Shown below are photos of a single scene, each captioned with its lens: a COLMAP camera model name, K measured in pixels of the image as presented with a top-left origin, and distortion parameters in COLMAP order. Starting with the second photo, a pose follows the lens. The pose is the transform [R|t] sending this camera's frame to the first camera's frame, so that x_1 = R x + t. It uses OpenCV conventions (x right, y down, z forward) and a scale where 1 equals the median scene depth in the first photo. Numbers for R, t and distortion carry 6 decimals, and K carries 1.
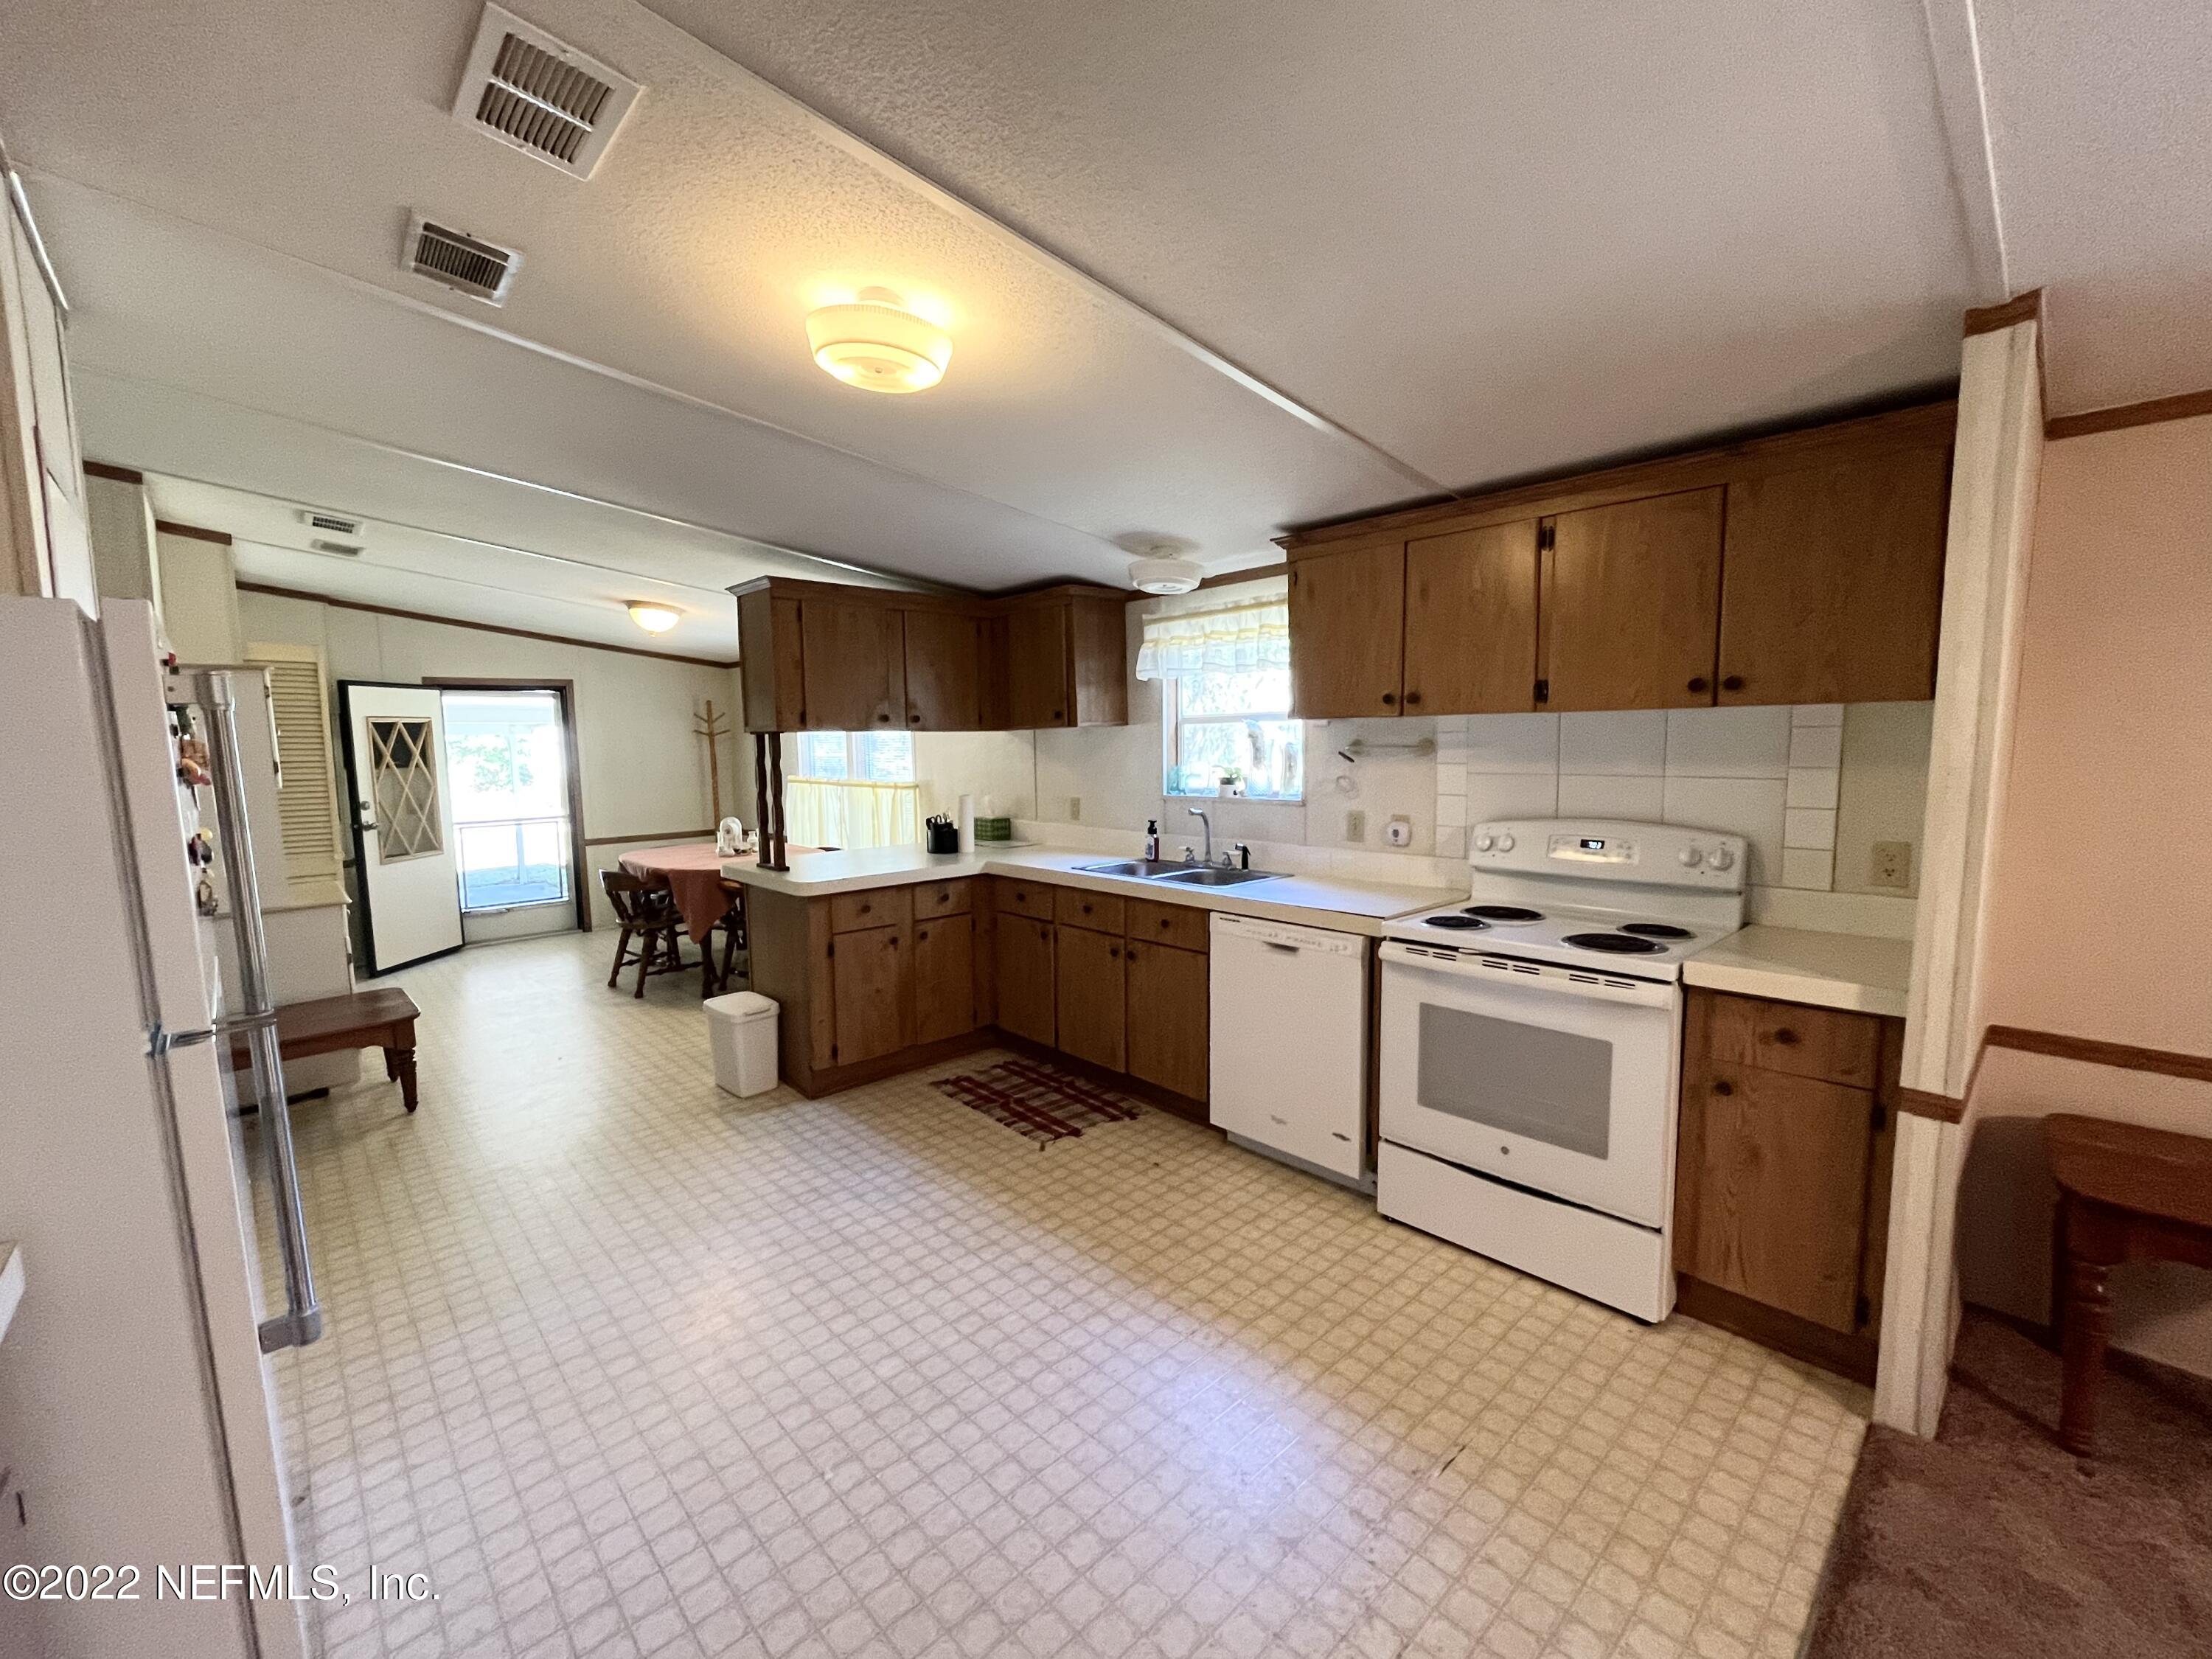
lens RADIAL K [[919.4, 0, 1106.0], [0, 919.4, 829.5], [0, 0, 1]] dist [-0.003781, -0.000128]
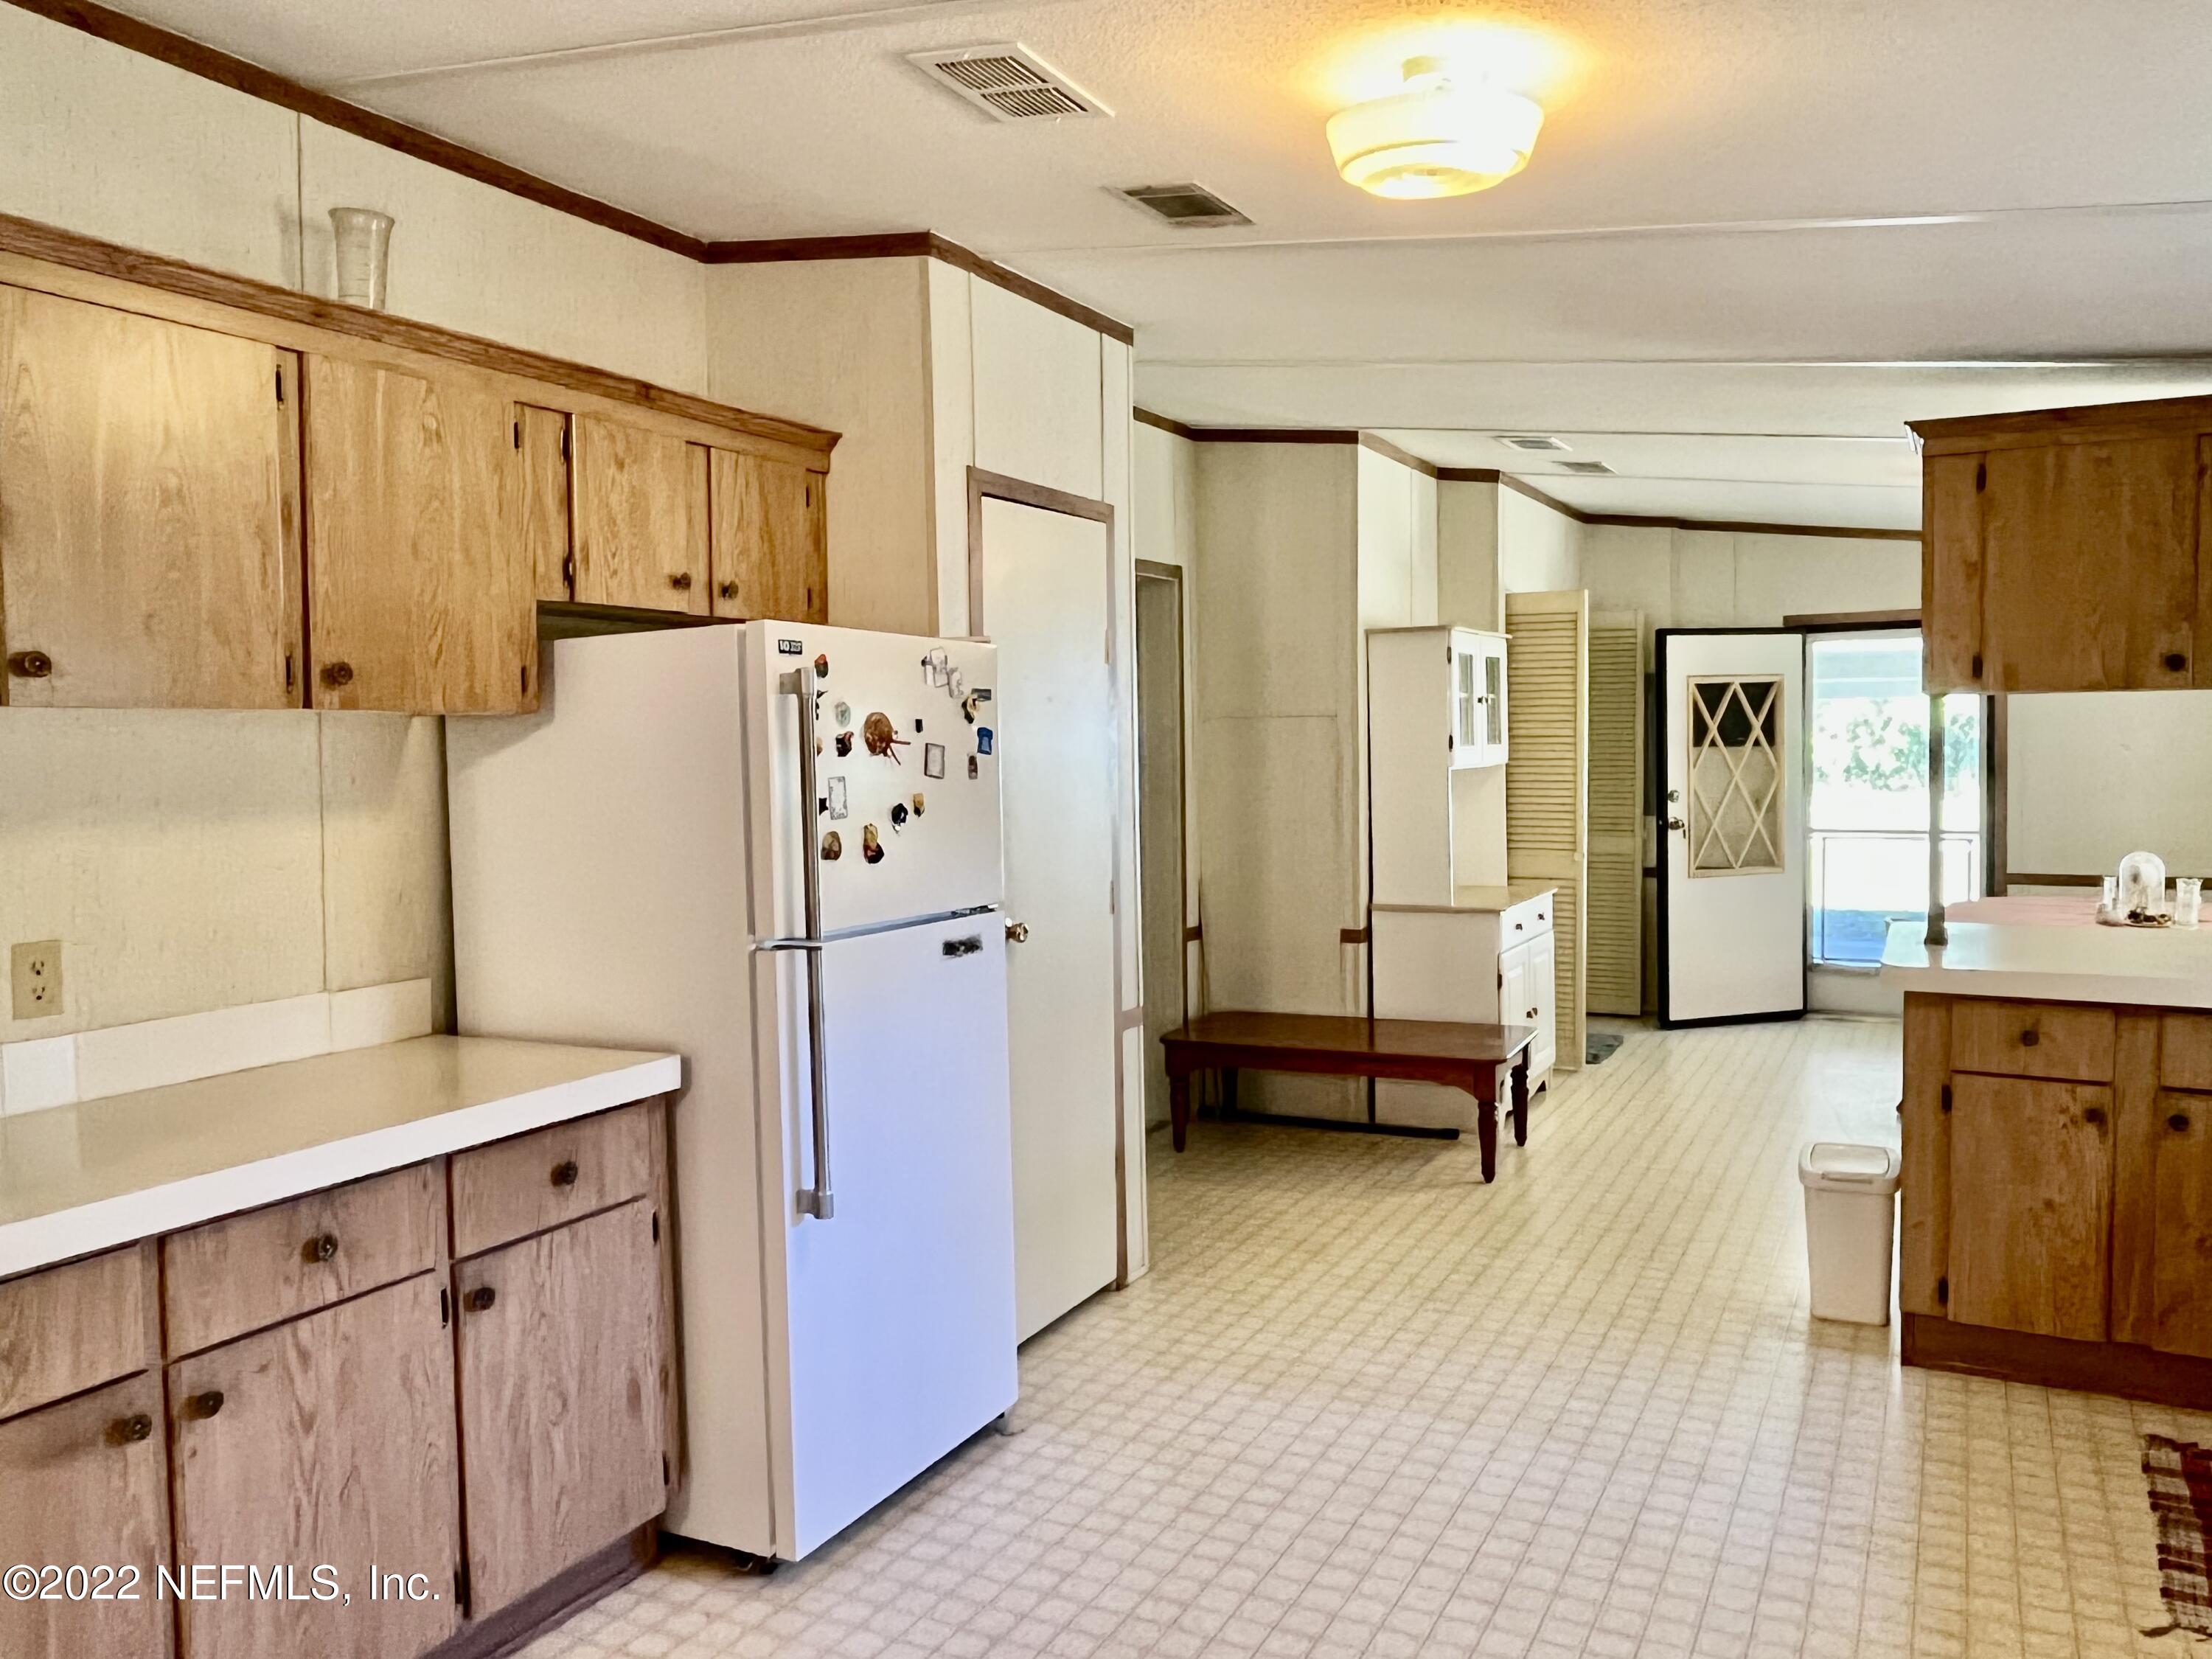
lens RADIAL K [[1608.0, 0, 1101.1], [0, 1608.0, 811.3], [0, 0, 1]] dist [-0.001190, -0.003258]
pose [[0.320813, 0.057166, -0.945416, 0.275801], [-0.083201, 0.996019, 0.031992, -0.016763], [0.943481, 0.068396, 0.324292, 0.141284]]
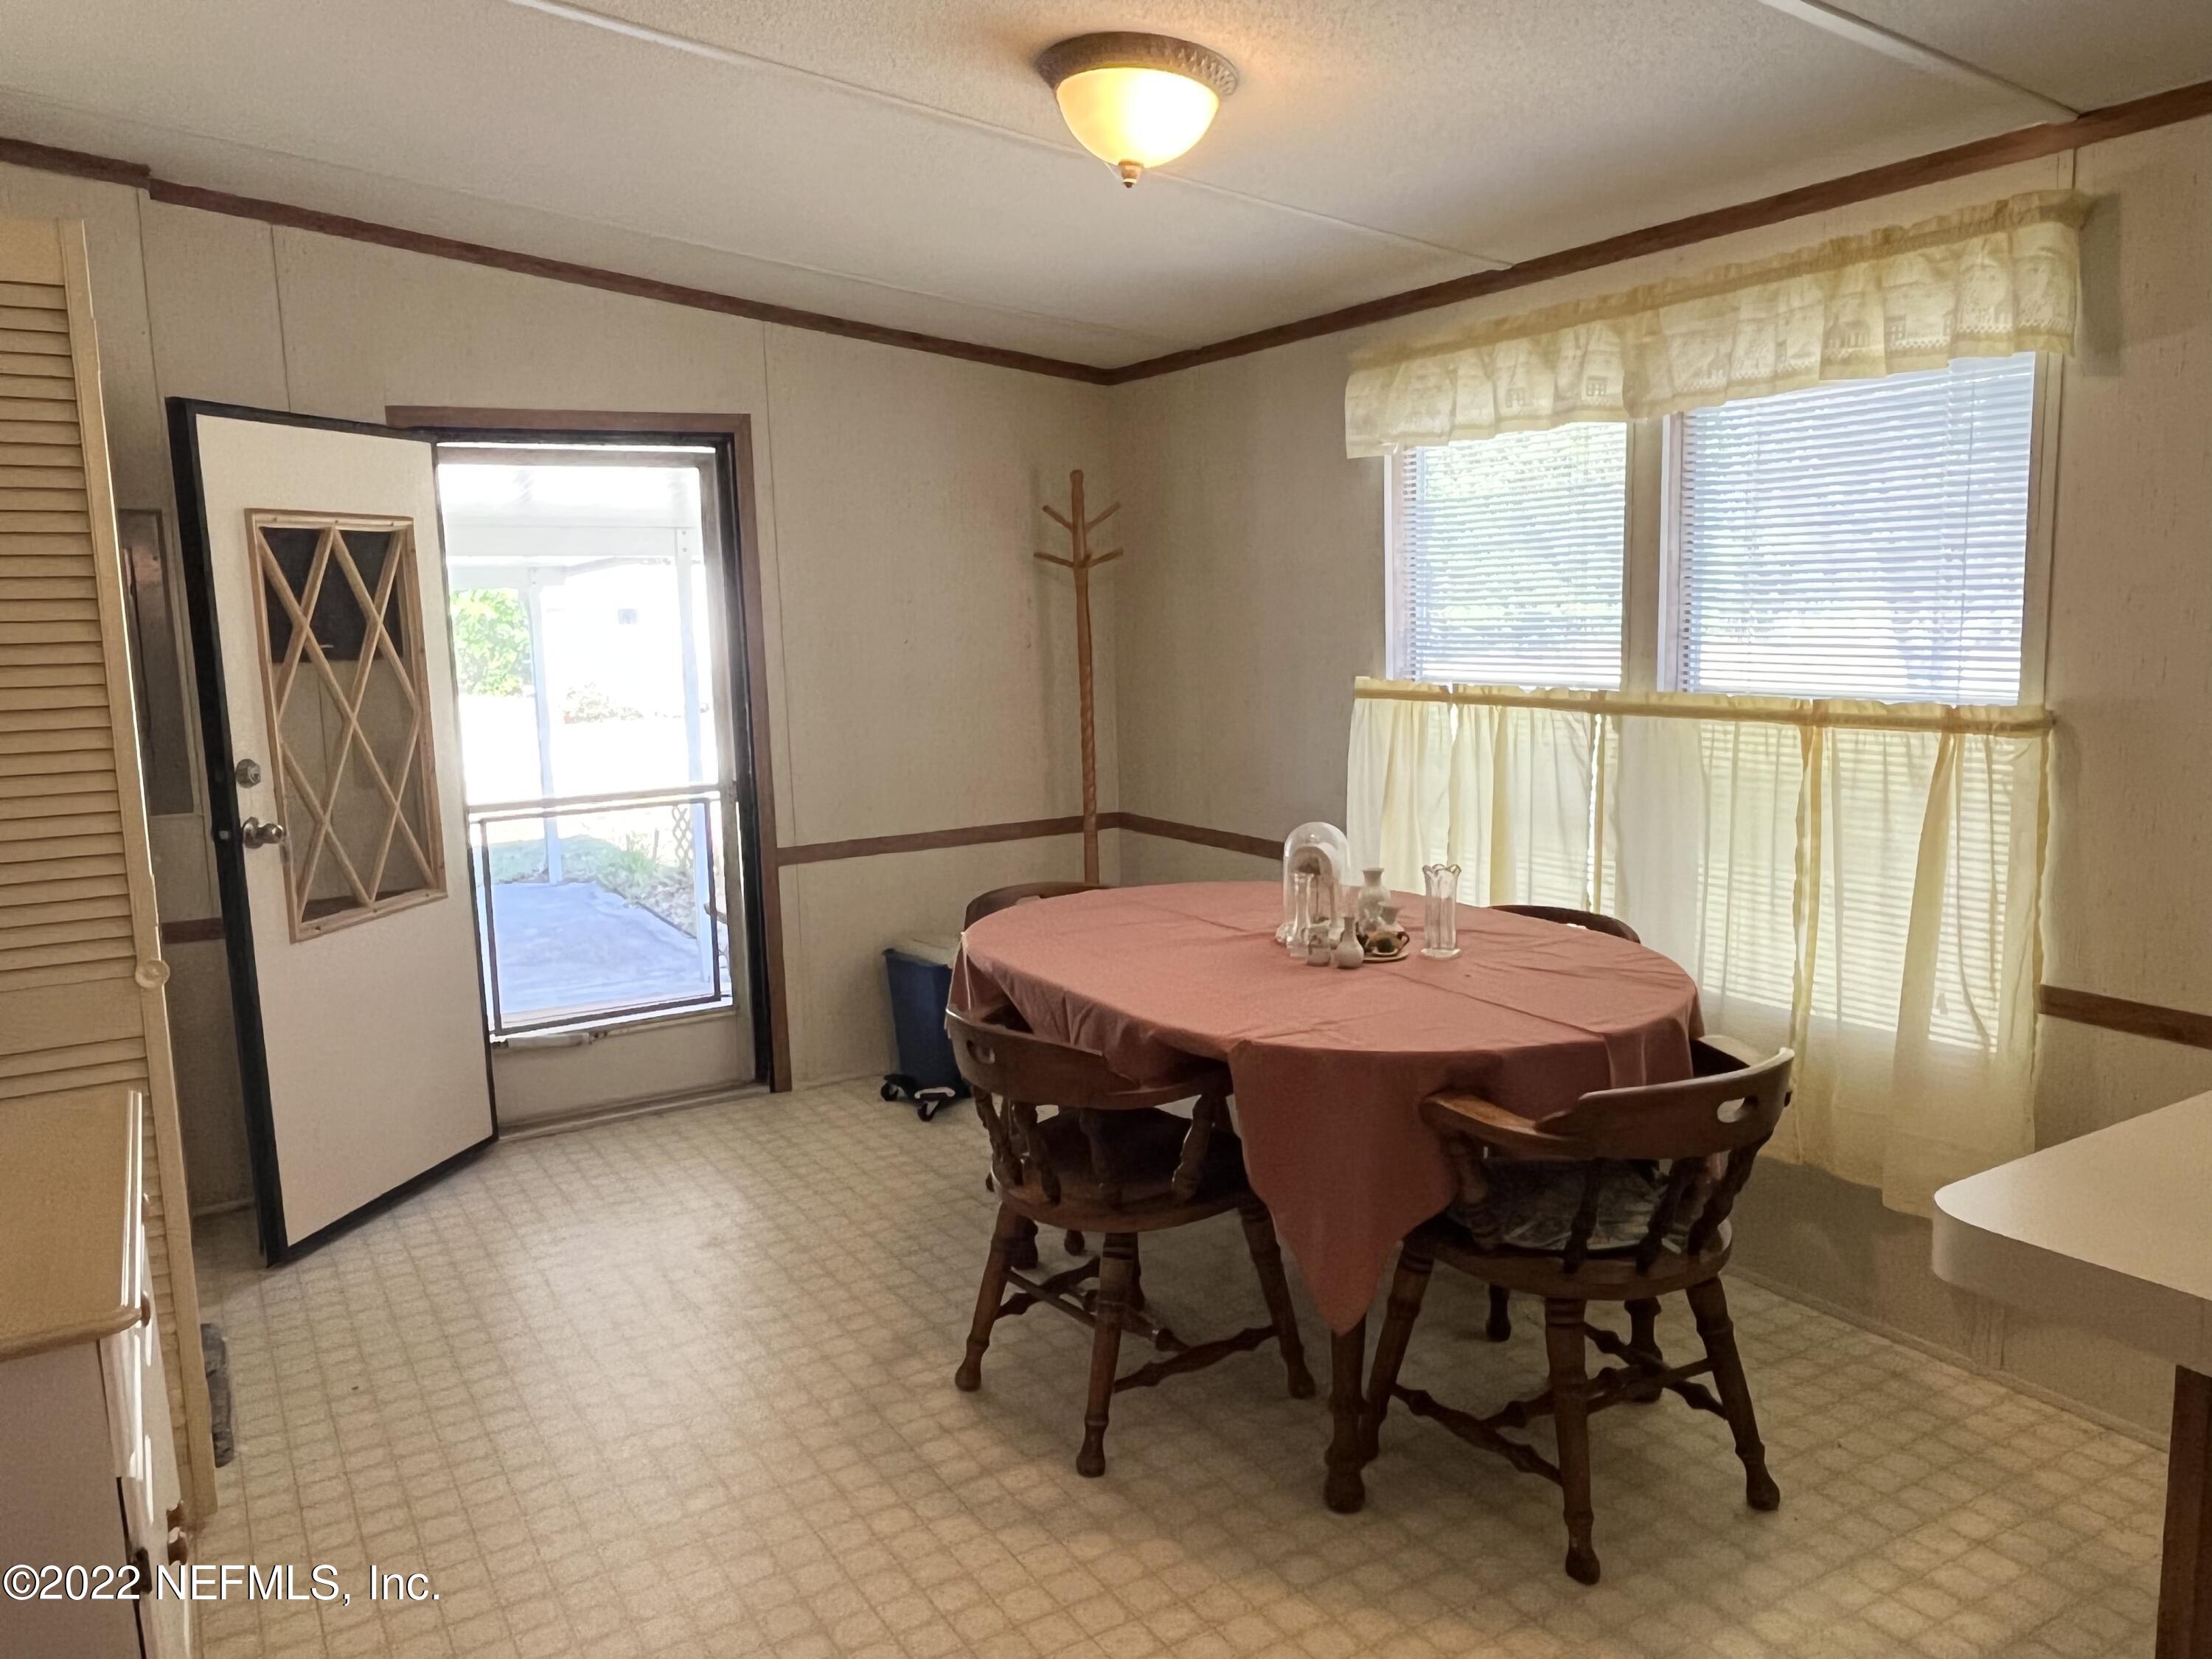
lens RADIAL K [[1578.4, 0, 1106.0], [0, 1578.4, 829.5], [0, 0, 1]] dist [-0.001201, -0.003959]
pose [[0.978946, 0.017342, -0.203379, -0.379001], [-0.007567, 0.998783, 0.048744, -0.036259], [0.203977, -0.046179, 0.977886, 0.494697]]
